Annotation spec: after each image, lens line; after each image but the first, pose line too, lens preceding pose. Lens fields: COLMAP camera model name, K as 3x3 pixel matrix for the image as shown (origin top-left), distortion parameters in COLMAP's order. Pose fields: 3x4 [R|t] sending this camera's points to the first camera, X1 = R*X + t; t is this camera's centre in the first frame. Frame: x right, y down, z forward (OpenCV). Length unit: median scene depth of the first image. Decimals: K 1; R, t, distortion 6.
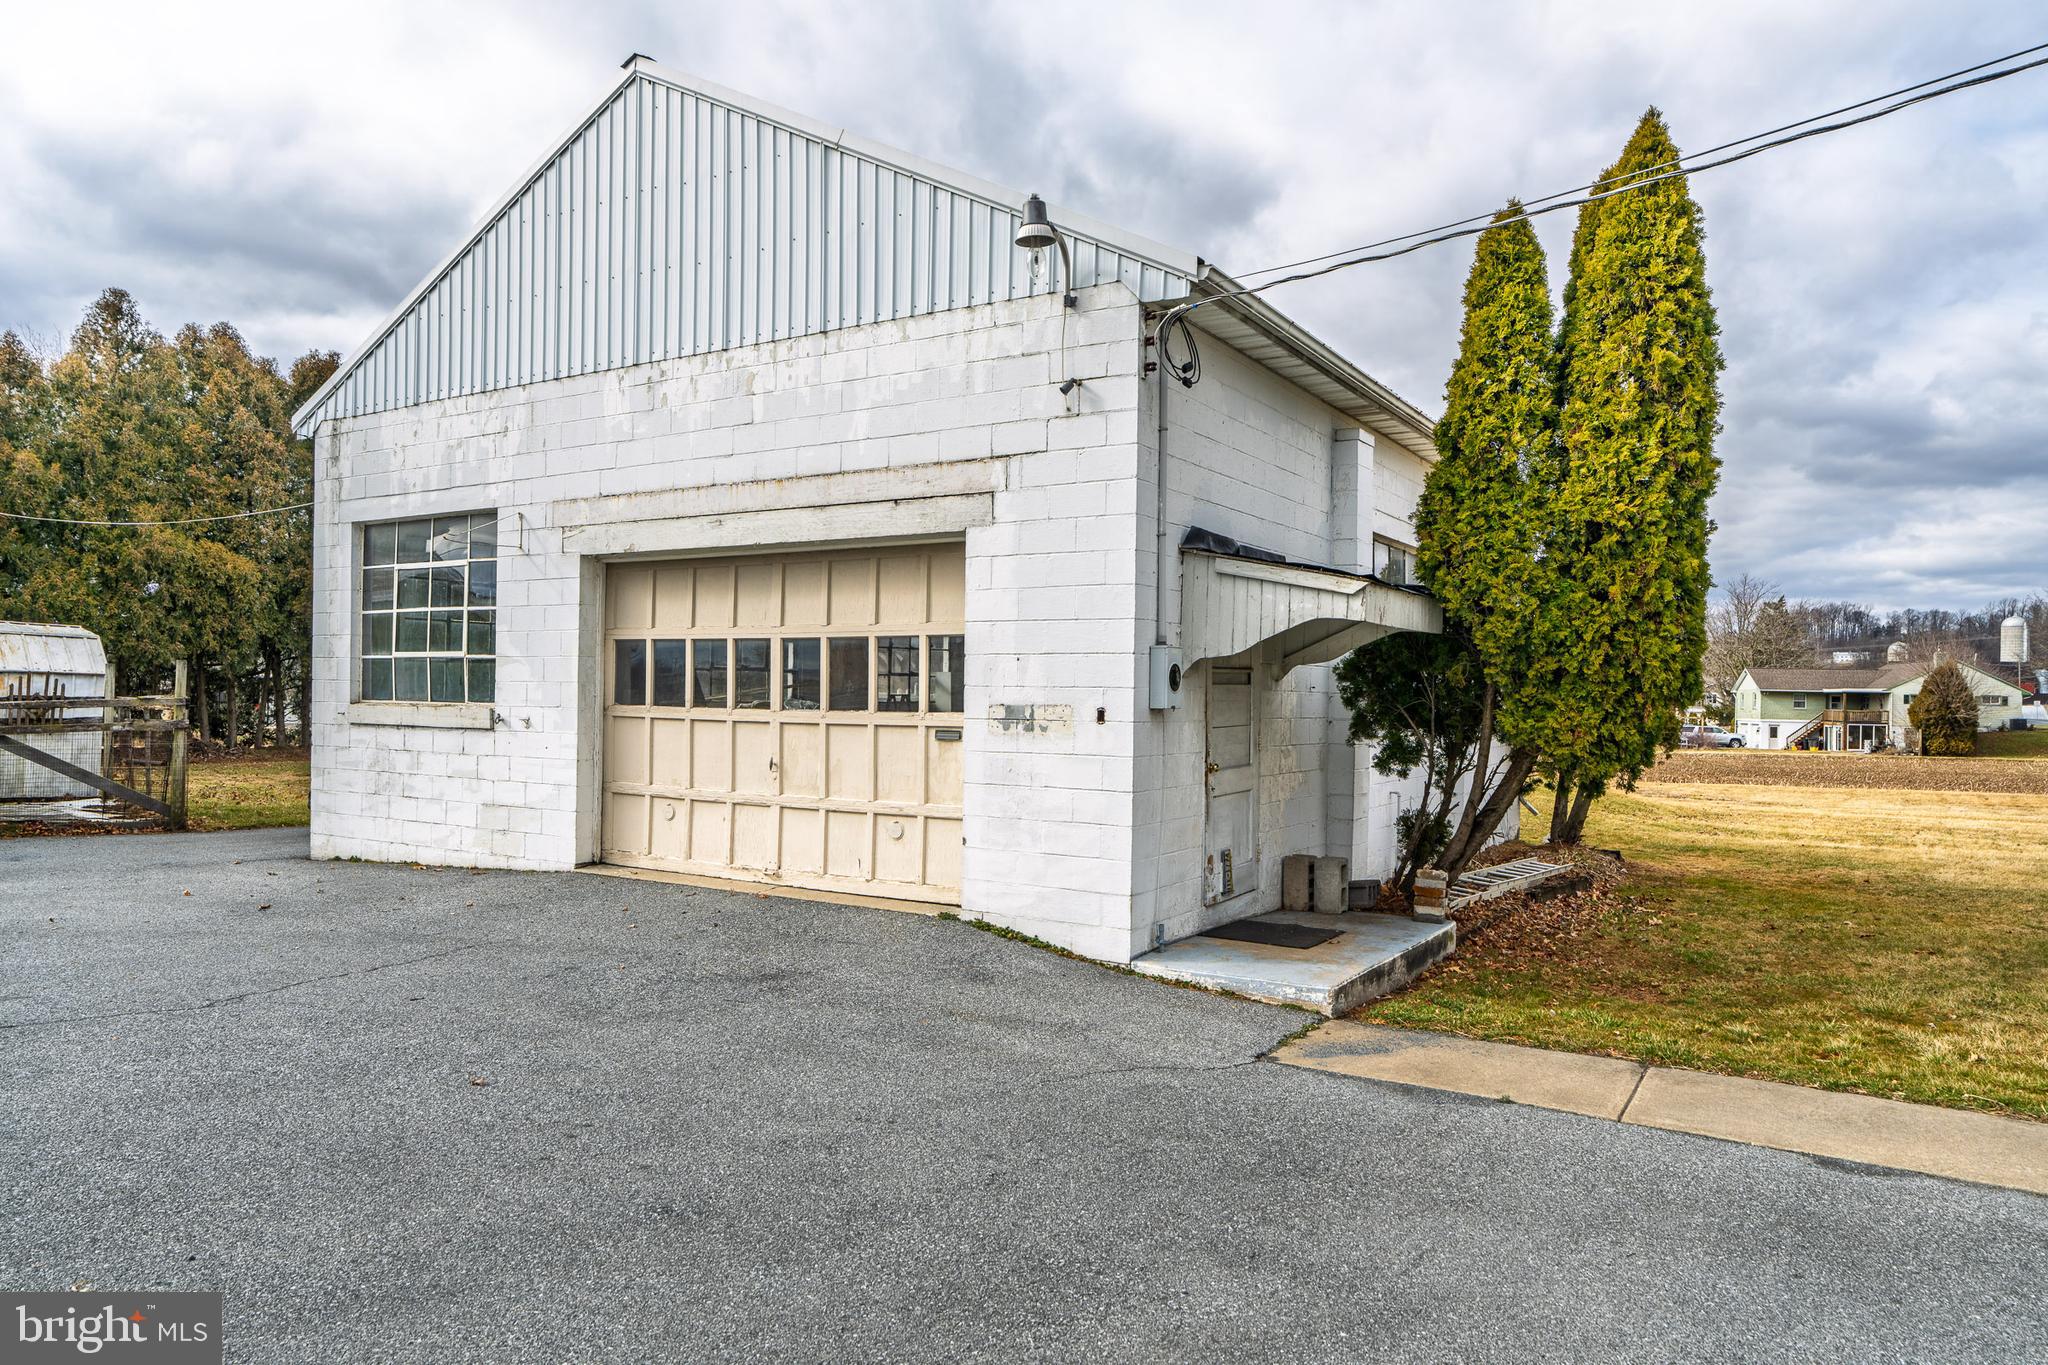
lens RADIAL K [[1363.2, 0, 1024.0], [0, 1363.2, 682.5], [0, 0, 1]] dist [0.003709, -0.004196]
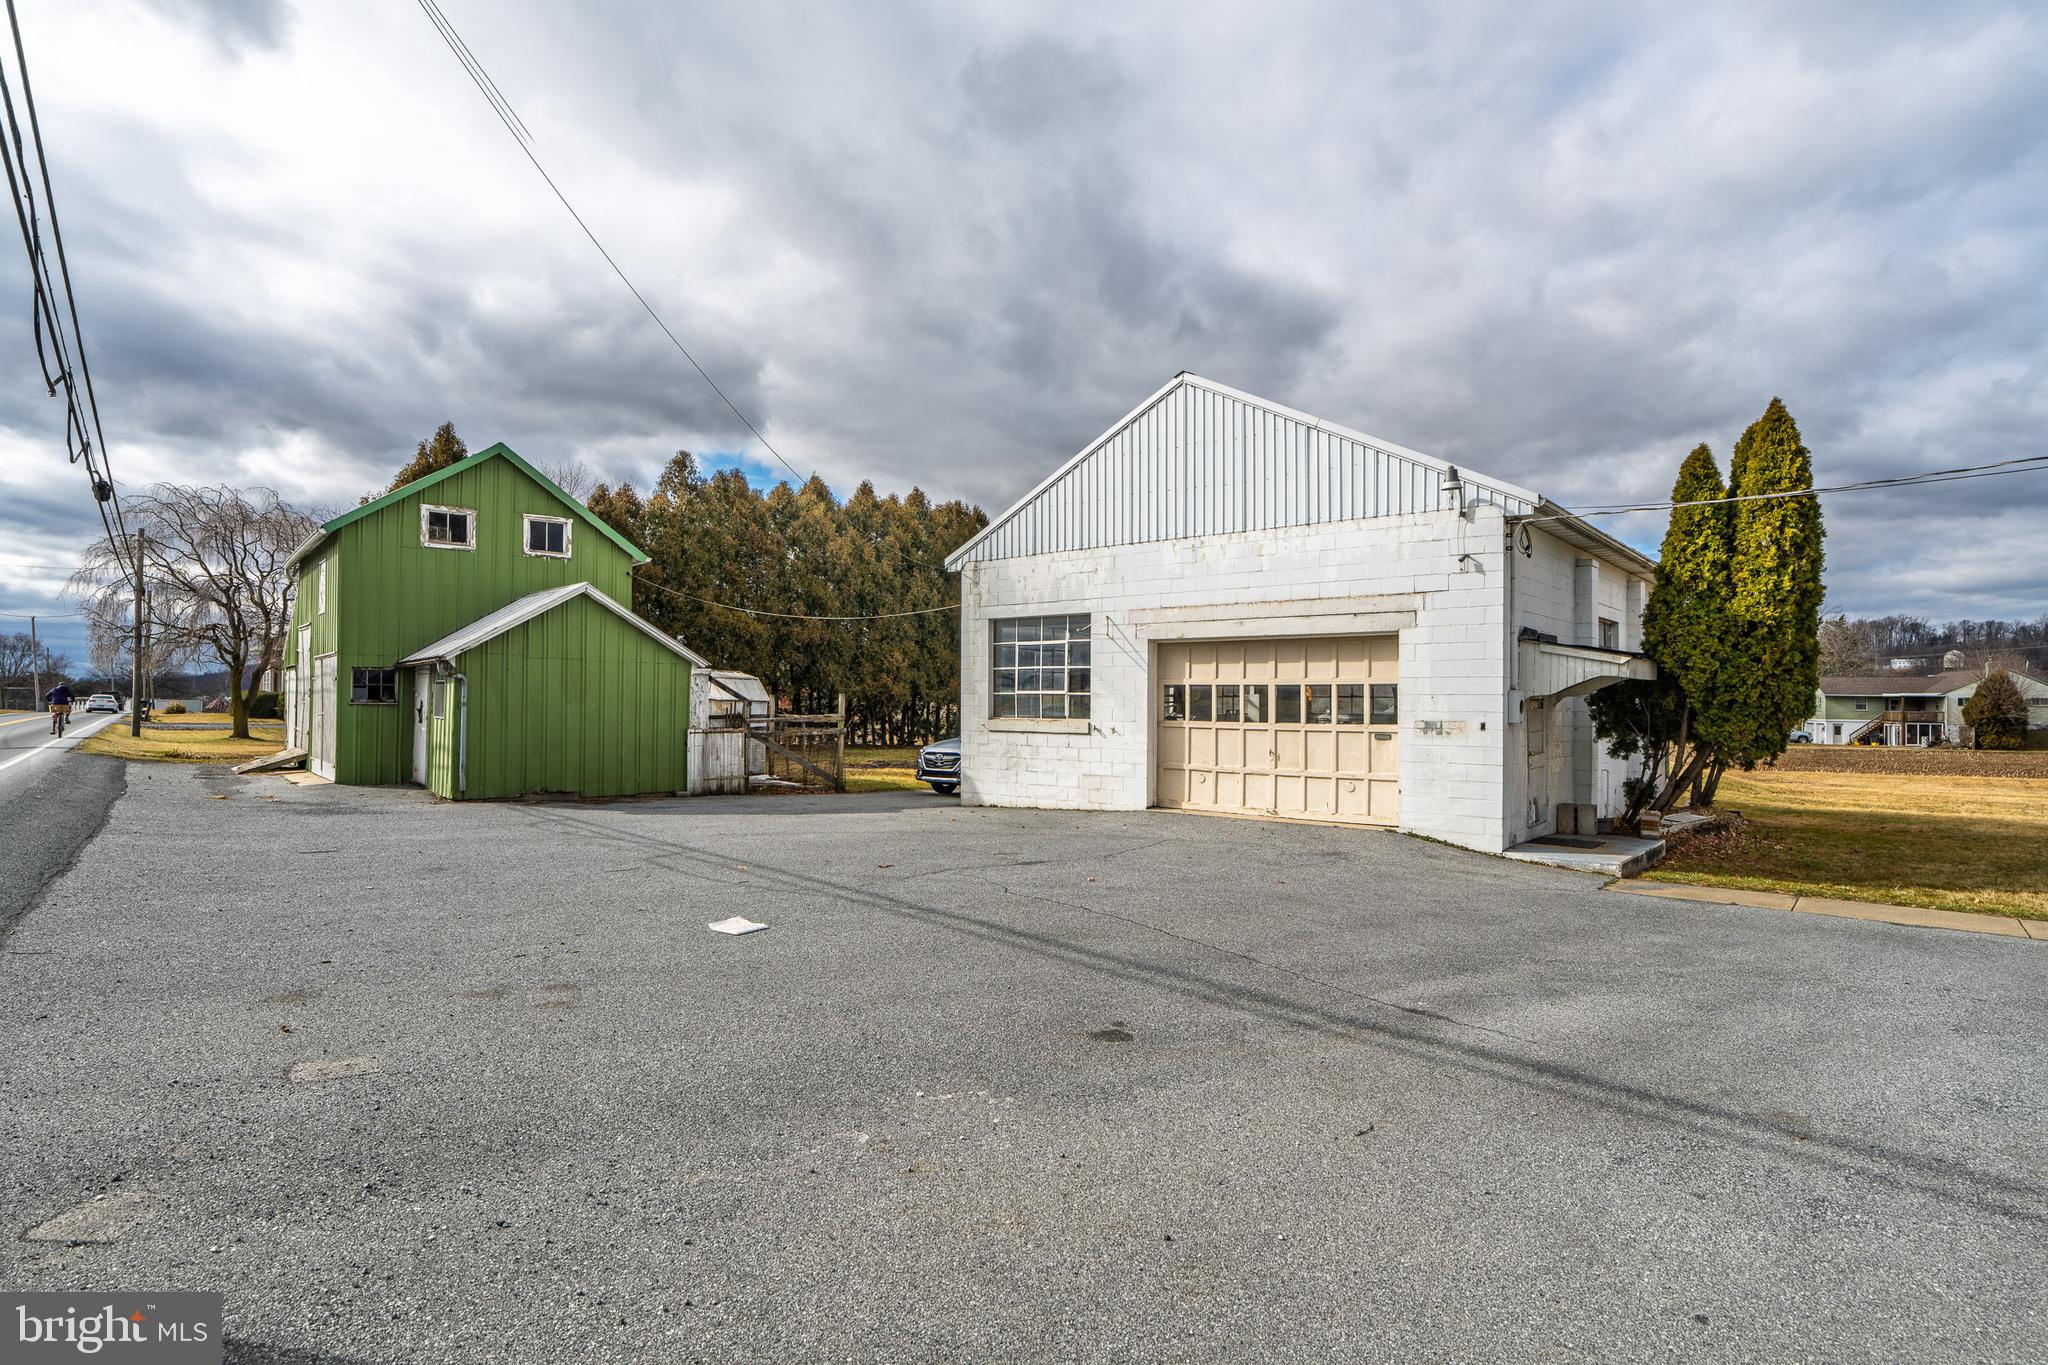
lens RADIAL K [[1096.7, 0, 1024.0], [0, 1096.7, 682.5], [0, 0, 1]] dist [0.001569, 0.000148]
pose [[0.991066, -0.009641, -0.133026, -0.306441], [0.008432, 0.999918, -0.009645, -0.022930], [0.133108, 0.008437, 0.991066, -0.511939]]
